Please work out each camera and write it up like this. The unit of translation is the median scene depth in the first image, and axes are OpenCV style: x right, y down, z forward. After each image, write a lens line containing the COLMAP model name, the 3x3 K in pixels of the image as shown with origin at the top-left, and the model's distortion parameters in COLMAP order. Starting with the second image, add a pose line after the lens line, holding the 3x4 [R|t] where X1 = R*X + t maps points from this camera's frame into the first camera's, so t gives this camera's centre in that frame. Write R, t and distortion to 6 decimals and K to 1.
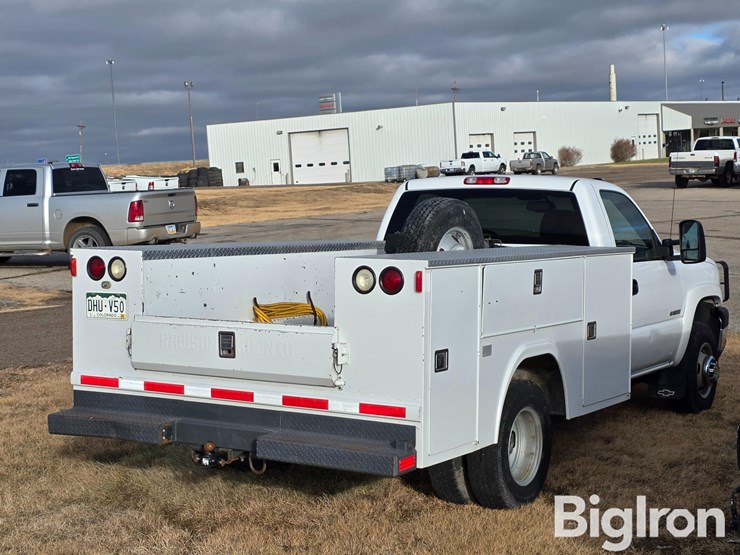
lens RADIAL K [[1663.4, 0, 370.0], [0, 1663.4, 277.5], [0, 0, 1]] dist [0.226732, -0.012043]
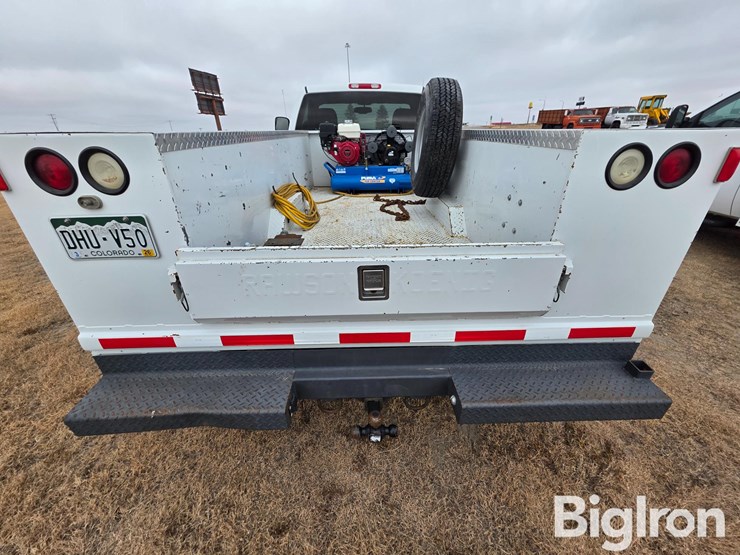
lens RADIAL K [[295.2, 0, 374.8], [0, 295.2, 270.2], [0, 0, 1]] dist [0.002163, -0.000151]
pose [[0.814695, -0.261206, 0.517728, -0.136631], [0.041018, 0.916527, 0.397864, -0.010536], [-0.578437, -0.302901, 0.757405, 0.858598]]
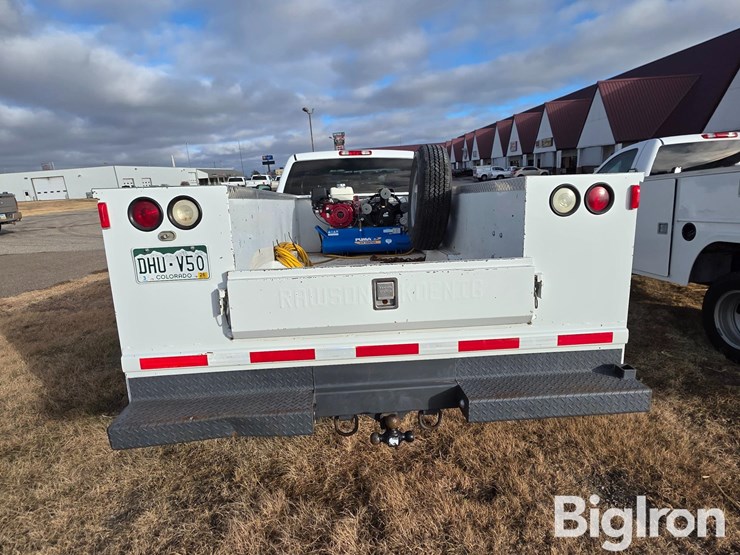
lens RADIAL K [[432.4, 0, 381.1], [0, 432.4, 281.0], [0, 0, 1]] dist [0.004074, -0.001806]
pose [[0.777235, -0.145545, 0.612145, -0.203798], [0.071732, 0.987032, 0.143602, 0.003355], [-0.625108, -0.067702, 0.777597, 0.787606]]
